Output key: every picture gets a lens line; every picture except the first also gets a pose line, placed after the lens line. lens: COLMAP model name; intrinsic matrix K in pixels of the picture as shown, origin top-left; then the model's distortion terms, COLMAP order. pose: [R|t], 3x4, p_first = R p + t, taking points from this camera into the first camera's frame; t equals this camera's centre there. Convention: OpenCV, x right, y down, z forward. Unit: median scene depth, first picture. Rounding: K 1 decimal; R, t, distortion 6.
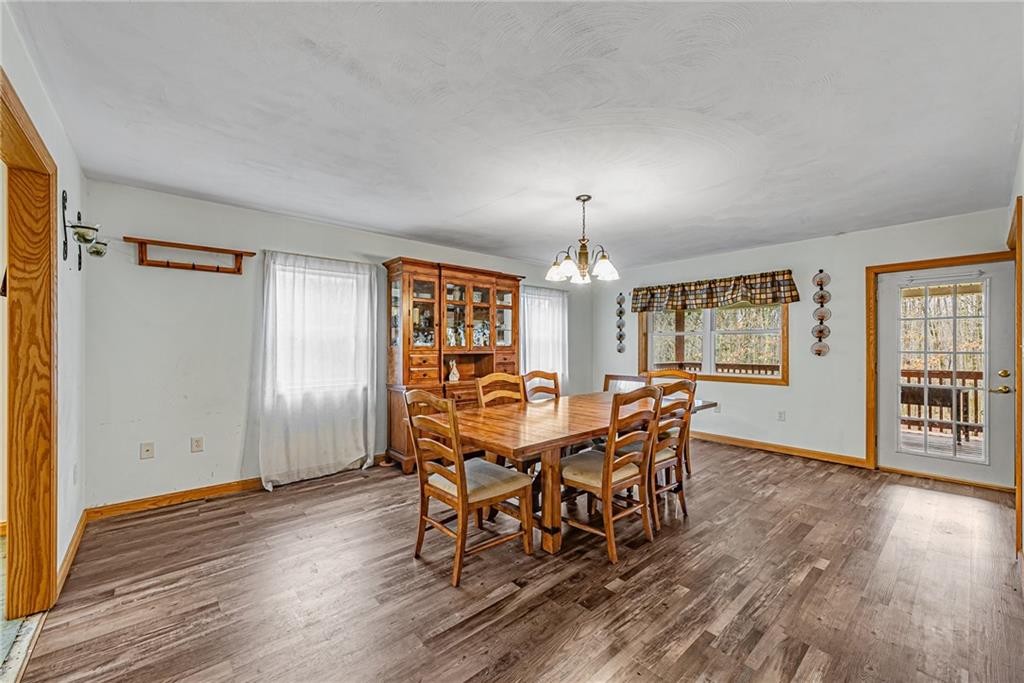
lens RADIAL K [[408.3, 0, 514.4], [0, 408.3, 348.0], [0, 0, 1]] dist [0.014658, -0.002136]
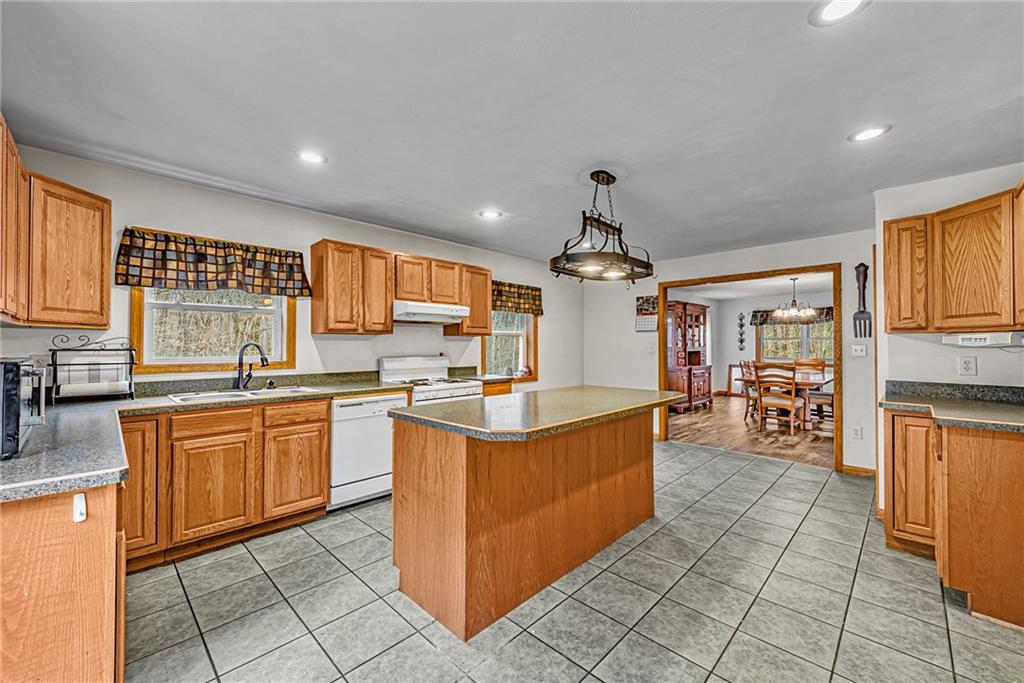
lens RADIAL K [[408.3, 0, 516.4], [0, 408.3, 340.1], [0, 0, 1]] dist [0.014658, -0.002136]
pose [[0.997105, 0.004787, 0.075885, -1.070634], [-0.003809, 0.999908, -0.013032, -0.007655], [-0.075940, 0.012705, 0.997031, -0.754977]]
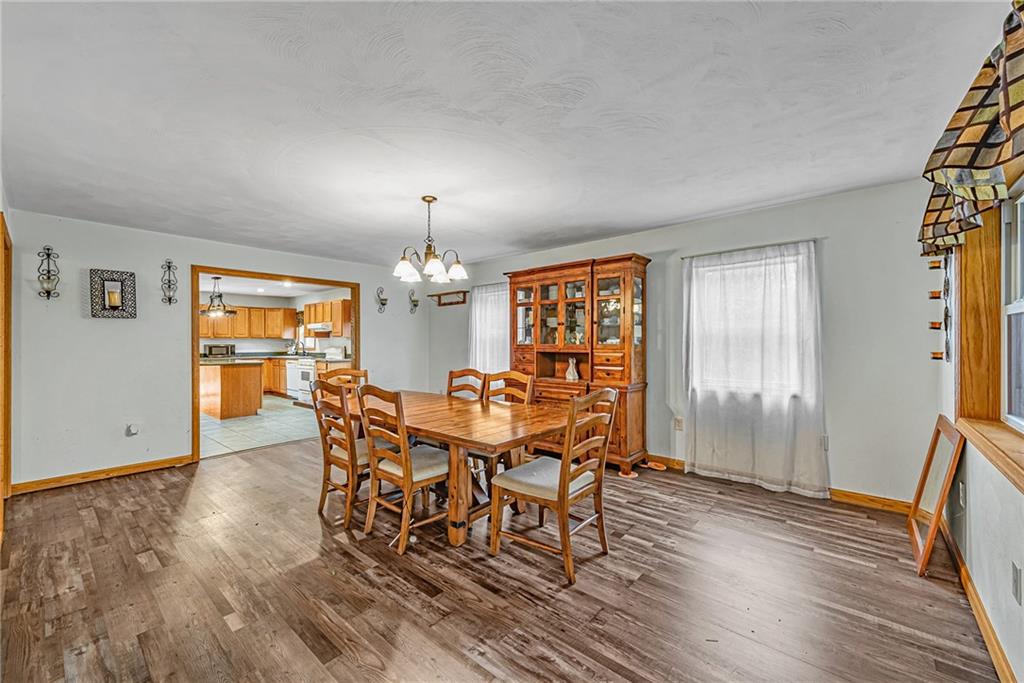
lens RADIAL K [[408.3, 0, 506.5], [0, 408.3, 340.4], [0, 0, 1]] dist [0.014658, -0.002136]
pose [[0.115962, -0.006114, -0.993235, 0.768902], [-0.002674, 0.999976, -0.006468, -0.006350], [0.993250, 0.003406, 0.115943, 0.686668]]
